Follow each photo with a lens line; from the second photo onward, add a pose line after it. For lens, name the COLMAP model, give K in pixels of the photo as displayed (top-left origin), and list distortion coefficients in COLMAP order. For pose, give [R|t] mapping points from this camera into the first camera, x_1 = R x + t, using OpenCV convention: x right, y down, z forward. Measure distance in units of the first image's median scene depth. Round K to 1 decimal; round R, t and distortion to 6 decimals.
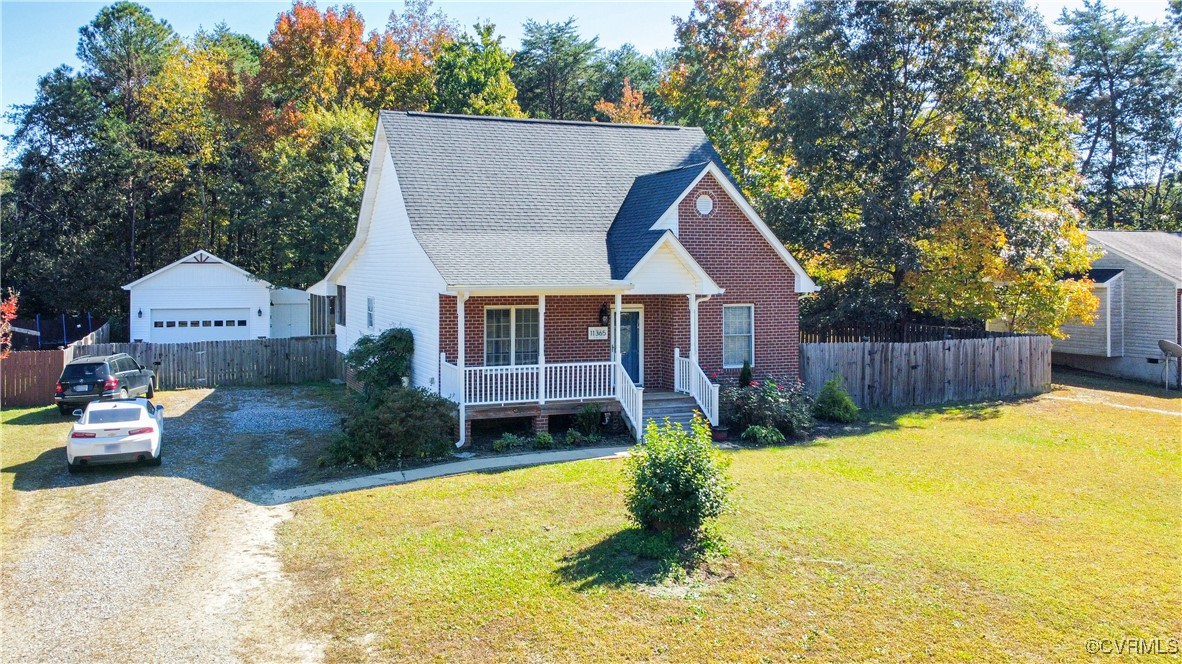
lens RADIAL K [[901.4, 0, 441.7], [0, 901.4, 268.6], [0, 0, 1]] dist [0.008407, 0.000113]
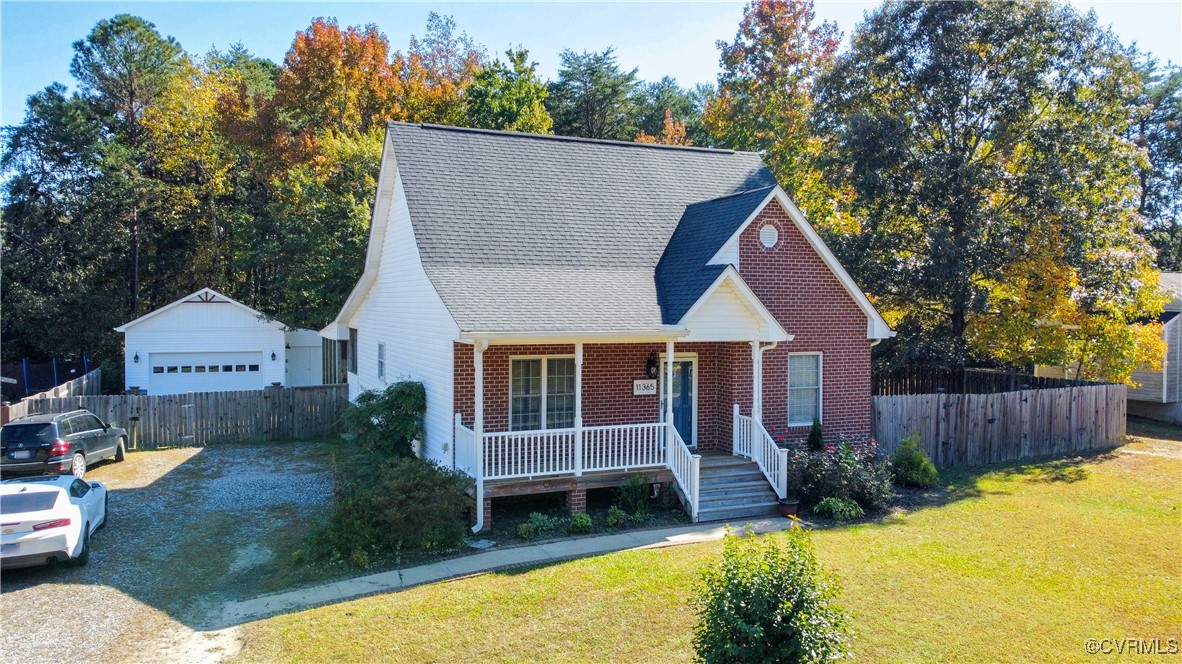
lens RADIAL K [[870.7, 0, 561.7], [0, 870.7, 330.1], [0, 0, 1]] dist [0.002996, 0.001277]
pose [[0.995937, 0.000402, 0.090055, 0.020567], [-0.002668, 0.999683, 0.025043, -0.001779], [-0.090016, -0.025181, 0.995622, 0.180800]]
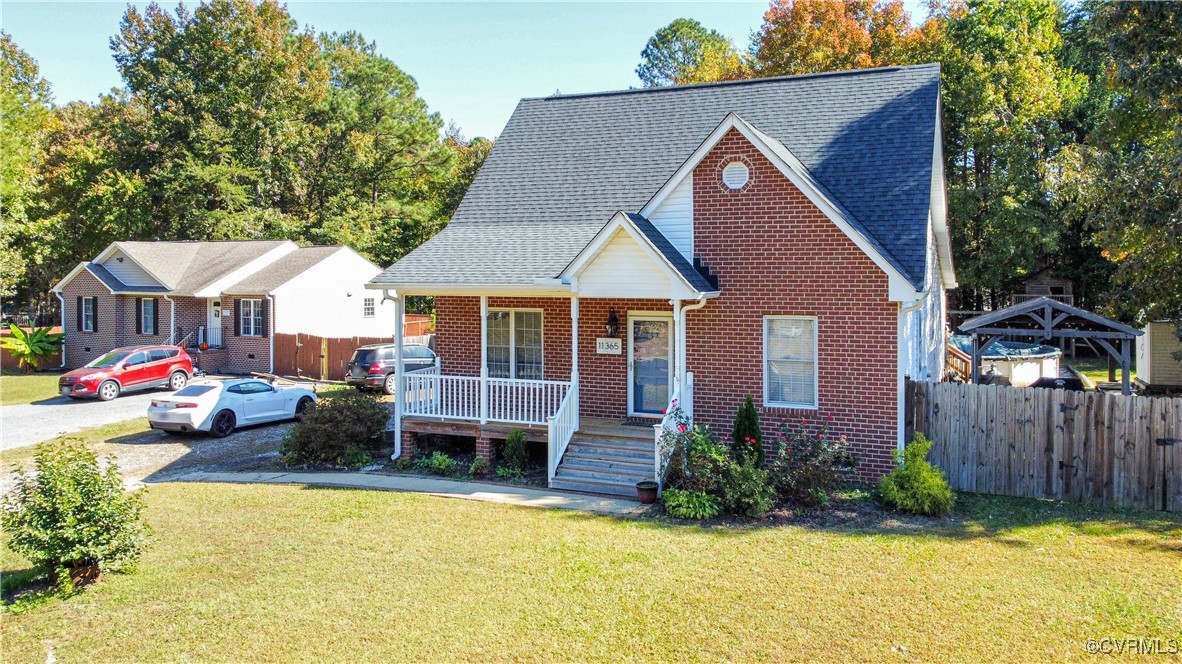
lens RADIAL K [[875.1, 0, 606.7], [0, 875.1, 279.9], [0, 0, 1]] dist [0.002185, -0.003002]
pose [[0.761874, 0.007007, -0.647687, 0.616109], [-0.001043, 0.999953, 0.009591, 0.005298], [0.647724, -0.006632, 0.761846, 0.375404]]
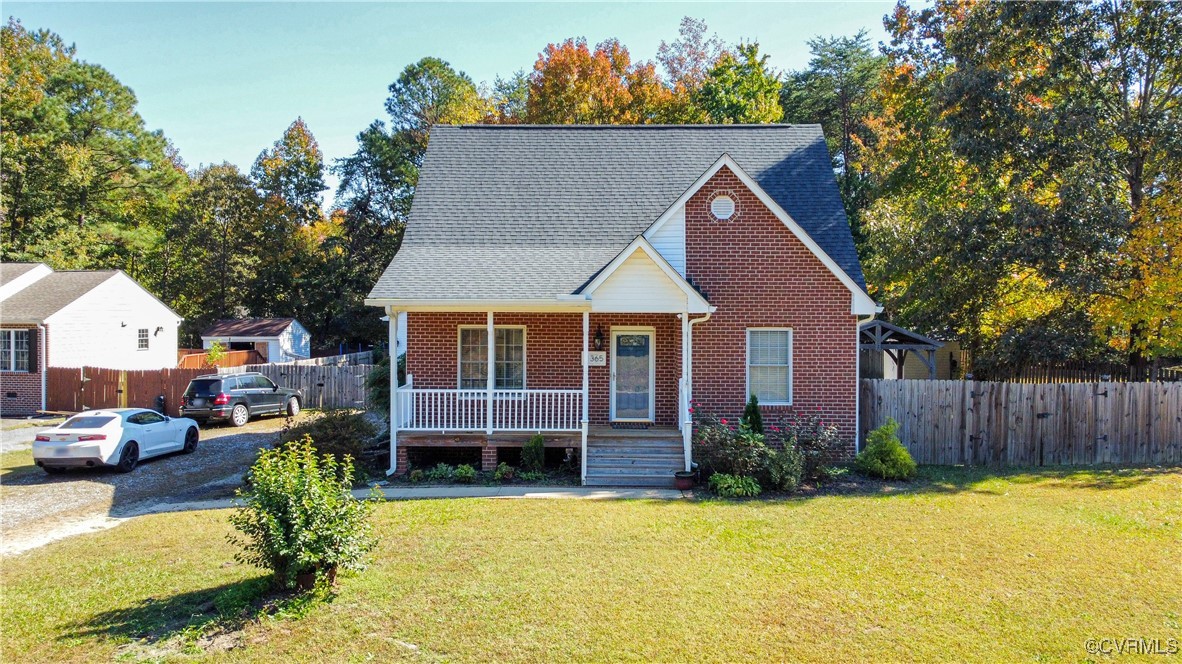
lens RADIAL K [[860.7, 0, 577.2], [0, 860.7, 328.2], [0, 0, 1]] dist [0.002817, -0.000611]
pose [[0.943380, 0.010769, -0.331539, 0.398095], [-0.005461, 0.999842, 0.016937, 0.025829], [0.331669, -0.014167, 0.943289, 0.190934]]
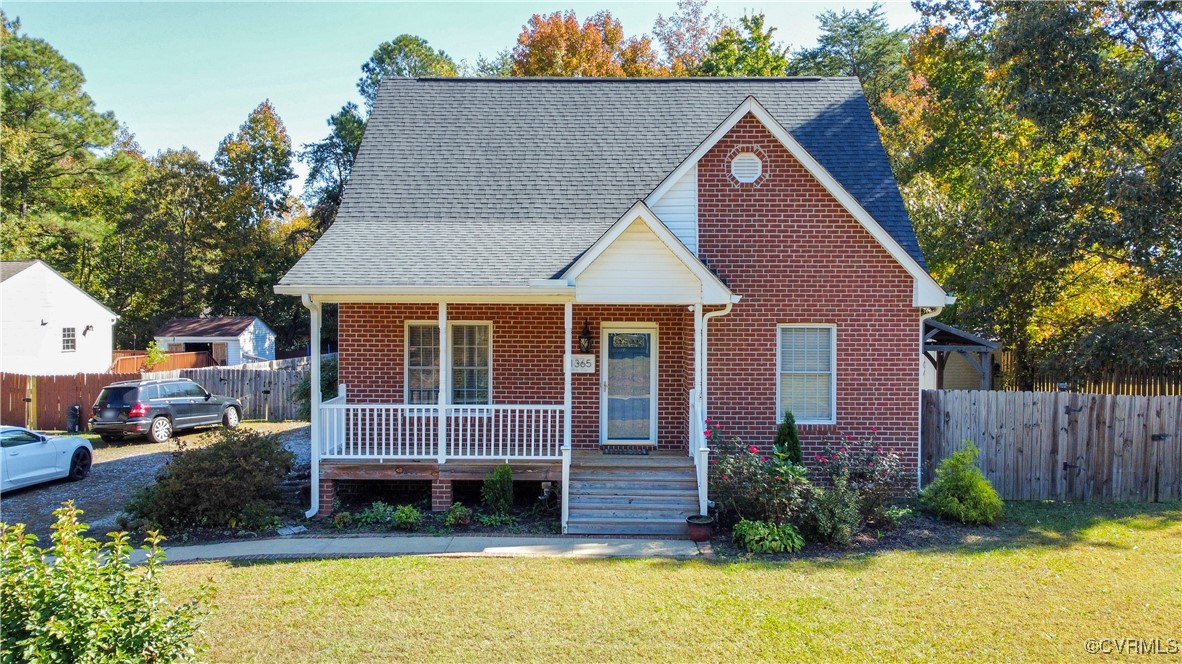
lens RADIAL K [[867.9, 0, 578.2], [0, 867.9, 330.0], [0, 0, 1]] dist [0.001876, -0.000716]
pose [[0.946975, 0.011343, -0.321107, 0.350458], [-0.005844, 0.999819, 0.018085, 0.031619], [0.321254, -0.015249, 0.946870, 0.348806]]
